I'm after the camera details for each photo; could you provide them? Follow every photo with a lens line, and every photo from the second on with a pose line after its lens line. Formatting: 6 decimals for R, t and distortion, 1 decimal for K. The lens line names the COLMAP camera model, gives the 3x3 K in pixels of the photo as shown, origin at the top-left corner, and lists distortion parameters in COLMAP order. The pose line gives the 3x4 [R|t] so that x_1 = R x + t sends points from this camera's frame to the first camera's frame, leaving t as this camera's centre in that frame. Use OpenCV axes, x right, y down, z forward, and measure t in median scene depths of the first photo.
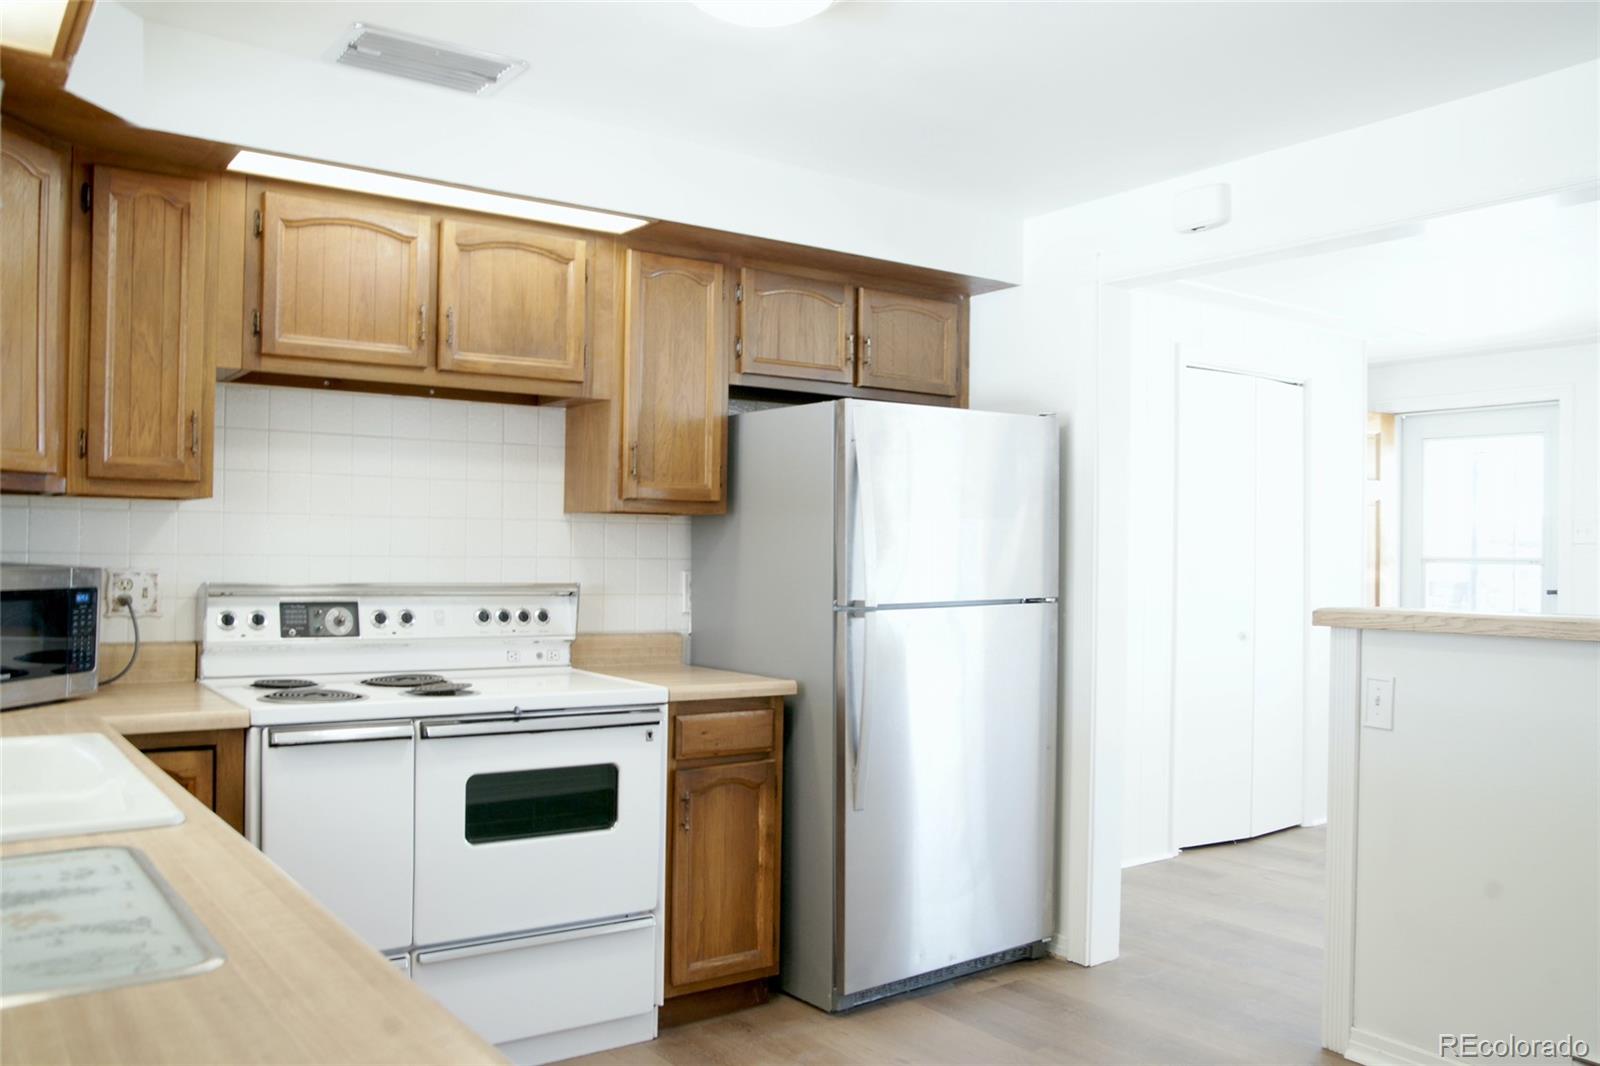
lens RADIAL K [[1291.4, 0, 806.2], [0, 1291.4, 539.3], [0, 0, 1]] dist [-0.123450, 0.128218]
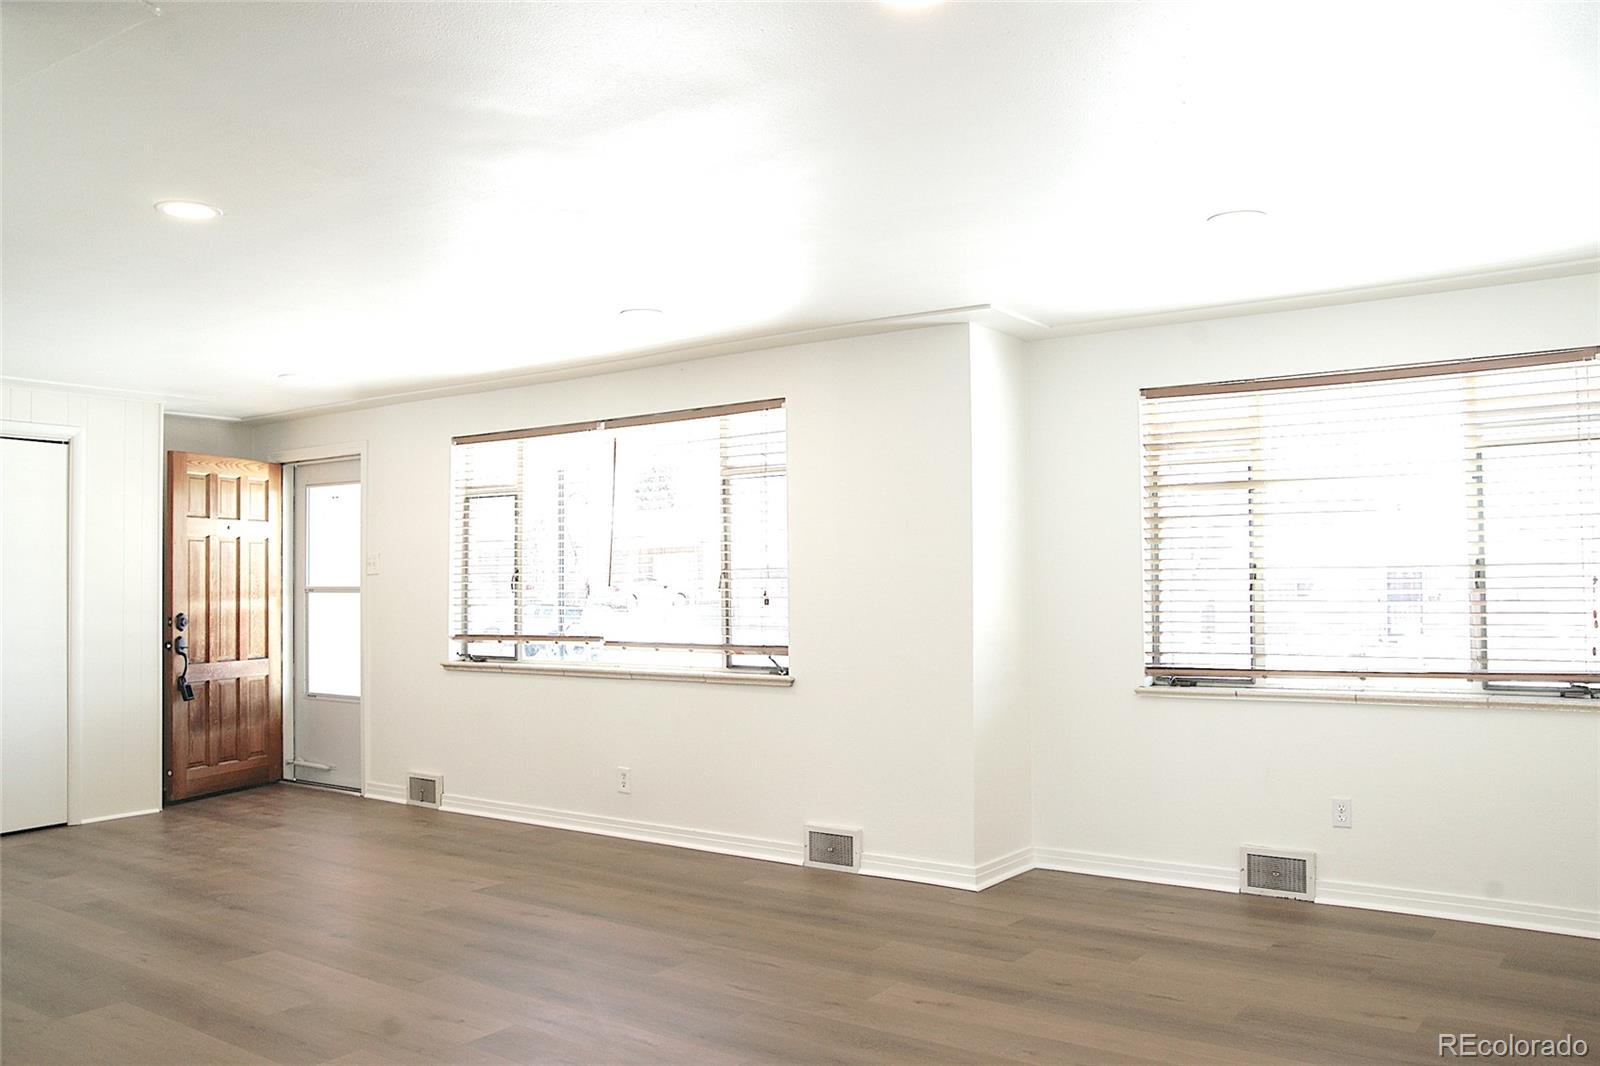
lens RADIAL K [[1291.4, 0, 806.2], [0, 1291.4, 539.3], [0, 0, 1]] dist [-0.123450, 0.128218]
pose [[0.949720, -0.010033, 0.312939, 1.182659], [0.016943, 0.999669, -0.019369, 0.000986], [-0.312642, 0.023697, 0.949576, -0.527853]]
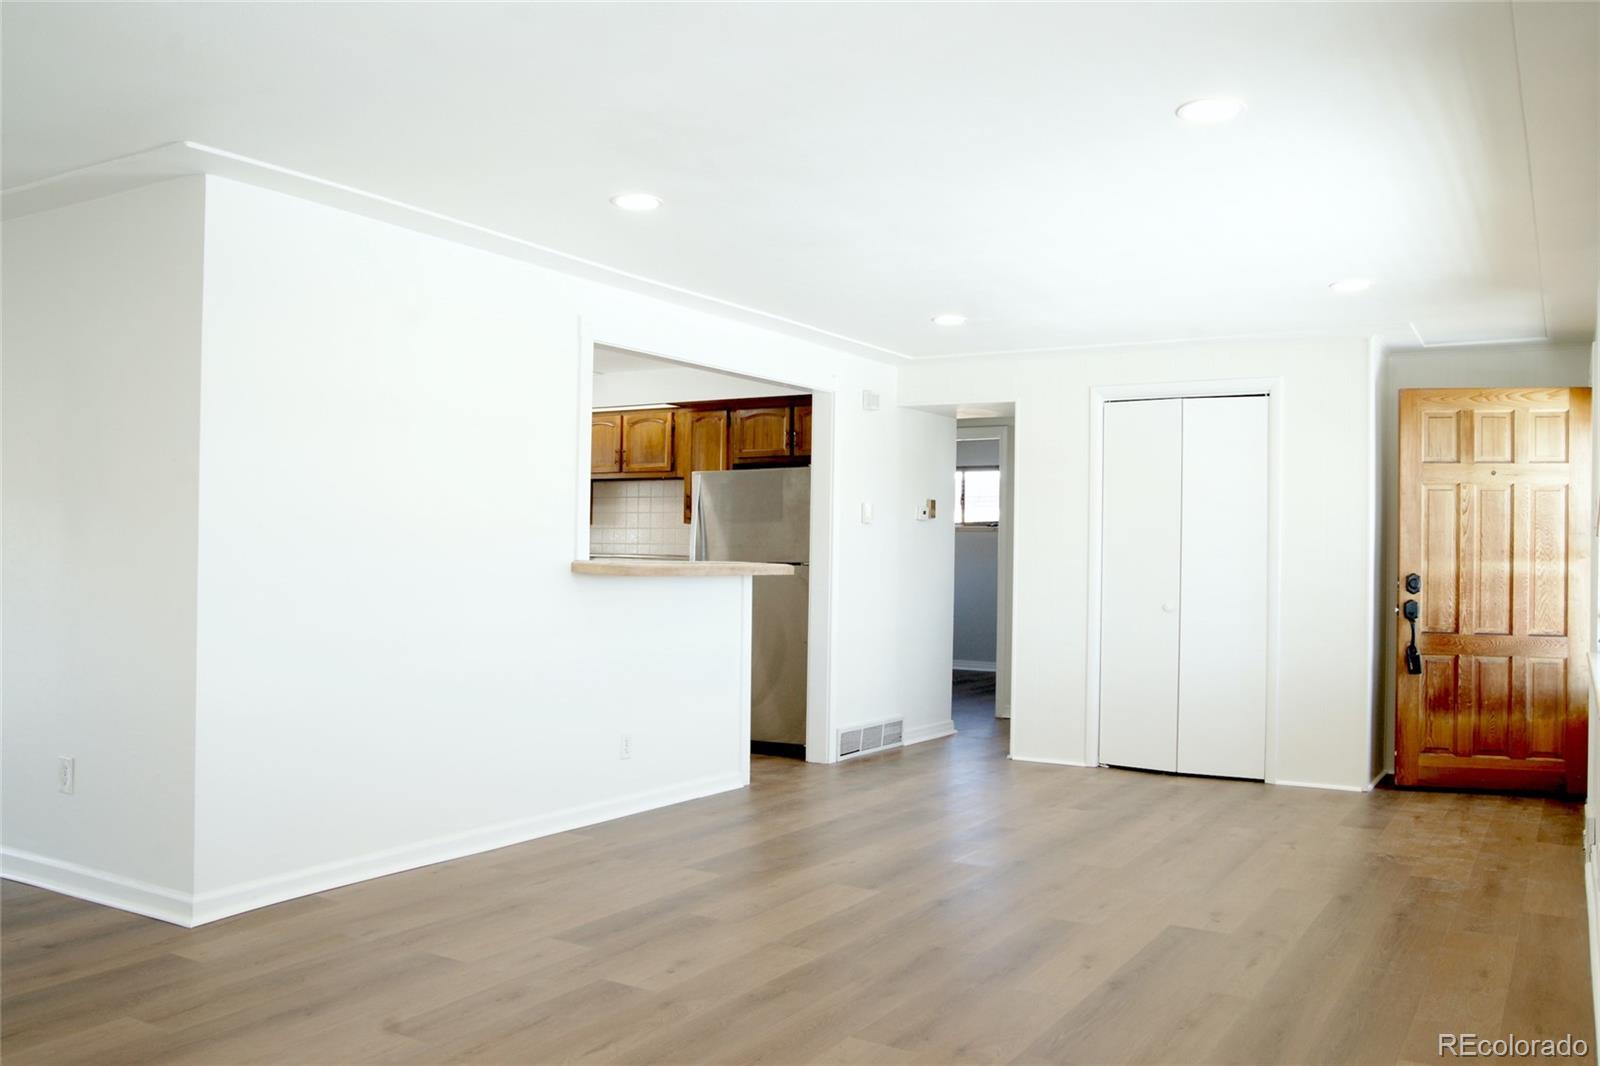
lens RADIAL K [[1291.4, 0, 806.2], [0, 1291.4, 539.3], [0, 0, 1]] dist [-0.123450, 0.128218]
pose [[0.382929, -0.016661, -0.923627, 2.262636], [-0.001403, 0.999826, -0.018617, 0.053783], [0.923777, 0.008425, 0.382839, 0.317424]]
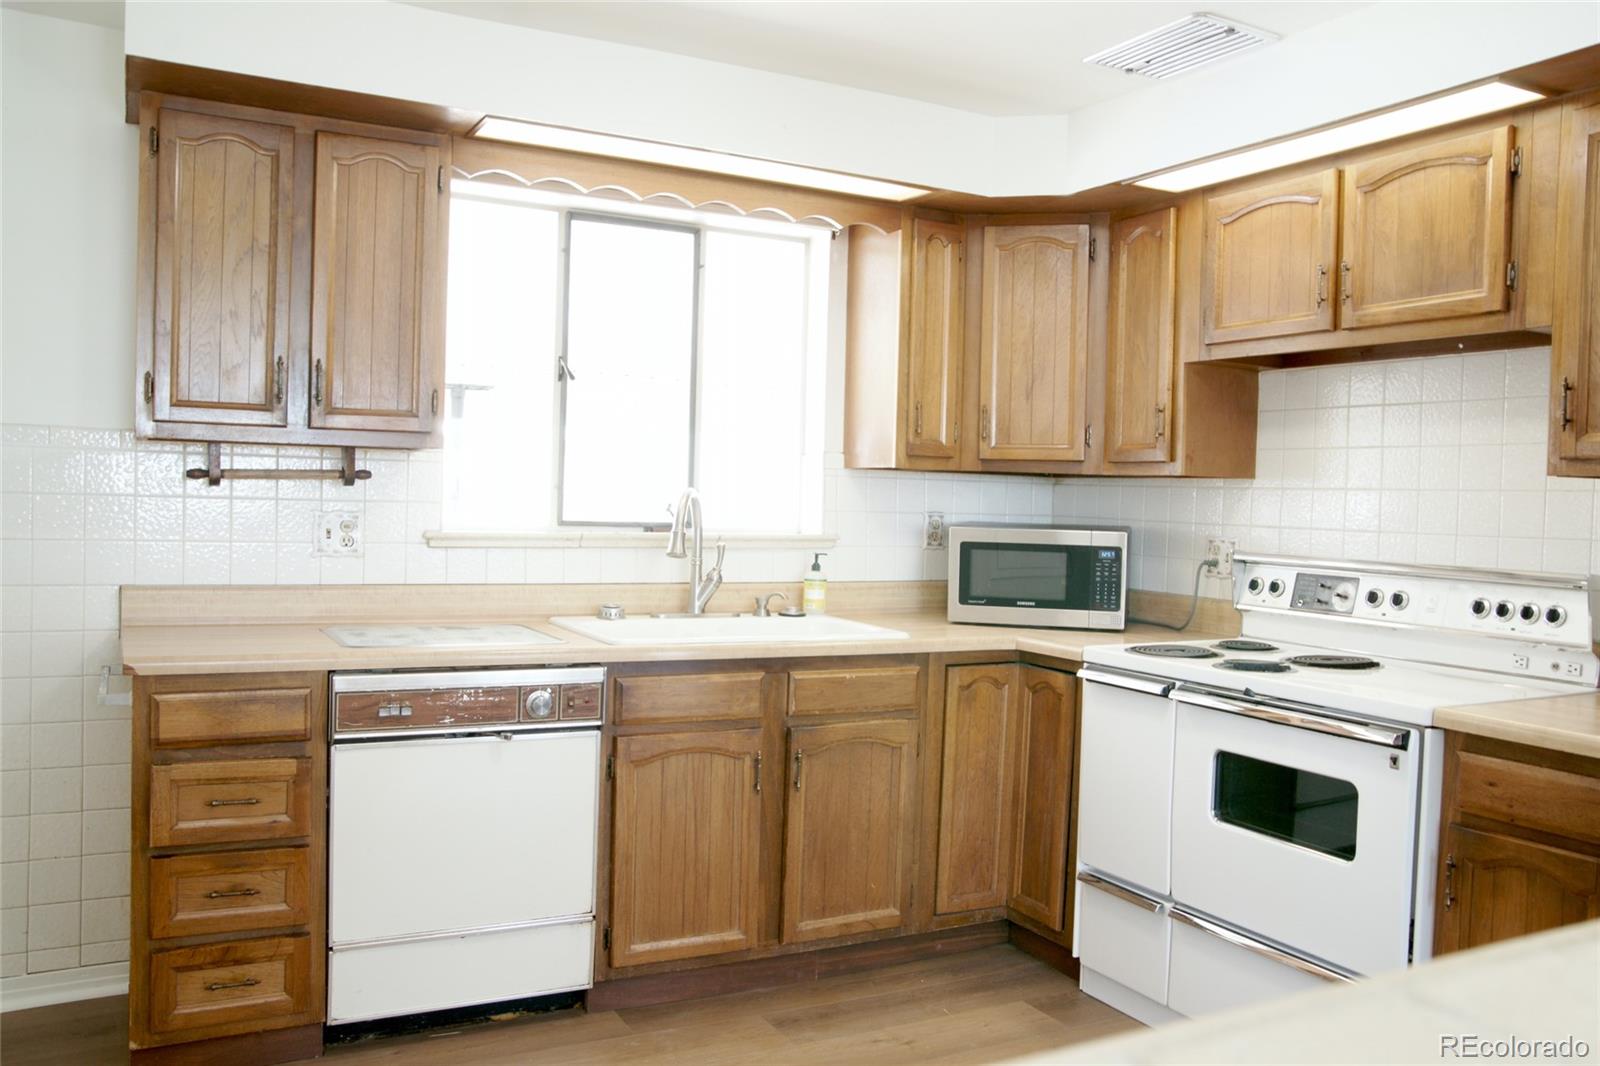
lens RADIAL K [[1291.4, 0, 806.2], [0, 1291.4, 539.3], [0, 0, 1]] dist [-0.123450, 0.128218]
pose [[-0.131927, 0.016190, -0.991127, 0.658665], [-0.019344, 0.999634, 0.018904, 0.009444], [0.991071, 0.021666, -0.131566, 0.715761]]
